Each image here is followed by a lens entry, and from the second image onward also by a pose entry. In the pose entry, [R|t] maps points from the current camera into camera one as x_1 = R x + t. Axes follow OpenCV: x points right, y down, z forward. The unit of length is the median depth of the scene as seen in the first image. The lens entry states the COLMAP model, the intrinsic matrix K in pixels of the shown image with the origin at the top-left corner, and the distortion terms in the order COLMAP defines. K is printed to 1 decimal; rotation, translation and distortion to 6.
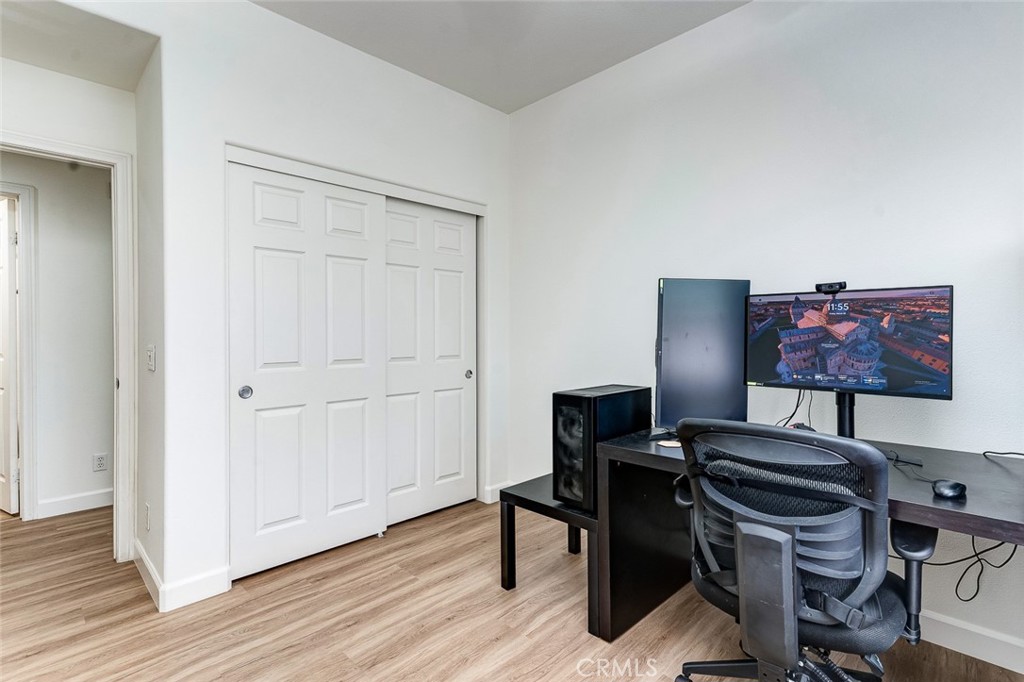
lens RADIAL K [[490.3, 0, 506.7], [0, 490.3, 336.6], [0, 0, 1]] dist [0.111510, -0.000075]
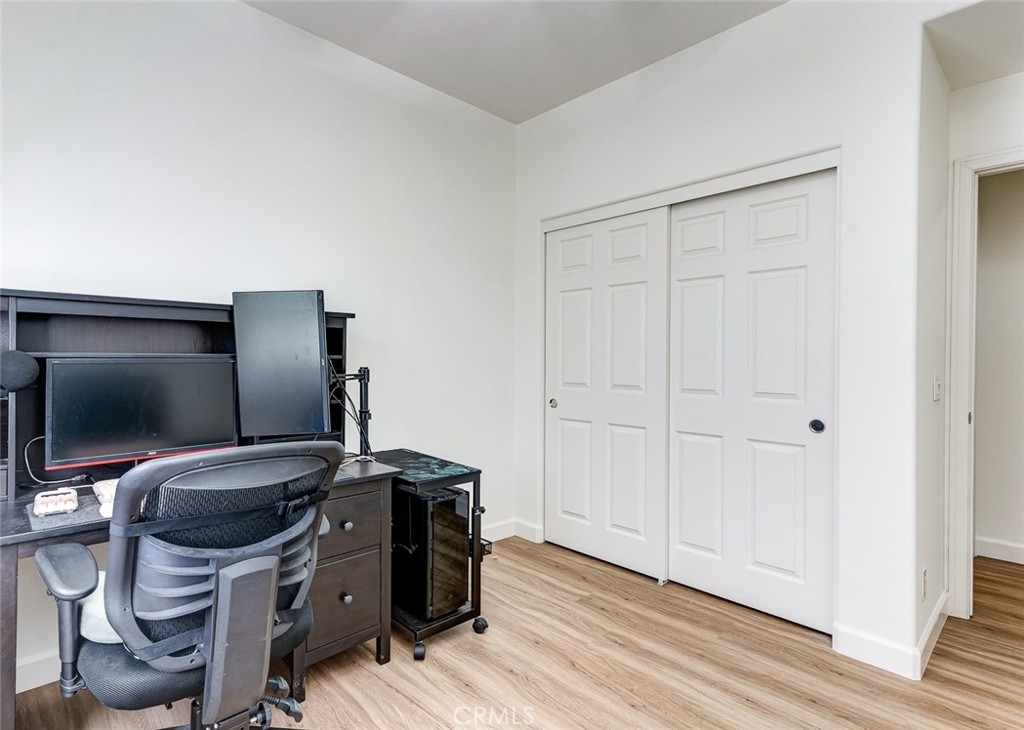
lens RADIAL K [[552.8, 0, 512.0], [0, 552.8, 365.0], [0, 0, 1]] dist [0.000896, -0.000124]
pose [[-0.015520, 0.013616, -0.999787, 0.745805], [-0.013761, 0.999810, 0.013830, -0.007953], [0.999785, 0.013972, -0.015330, 0.739423]]
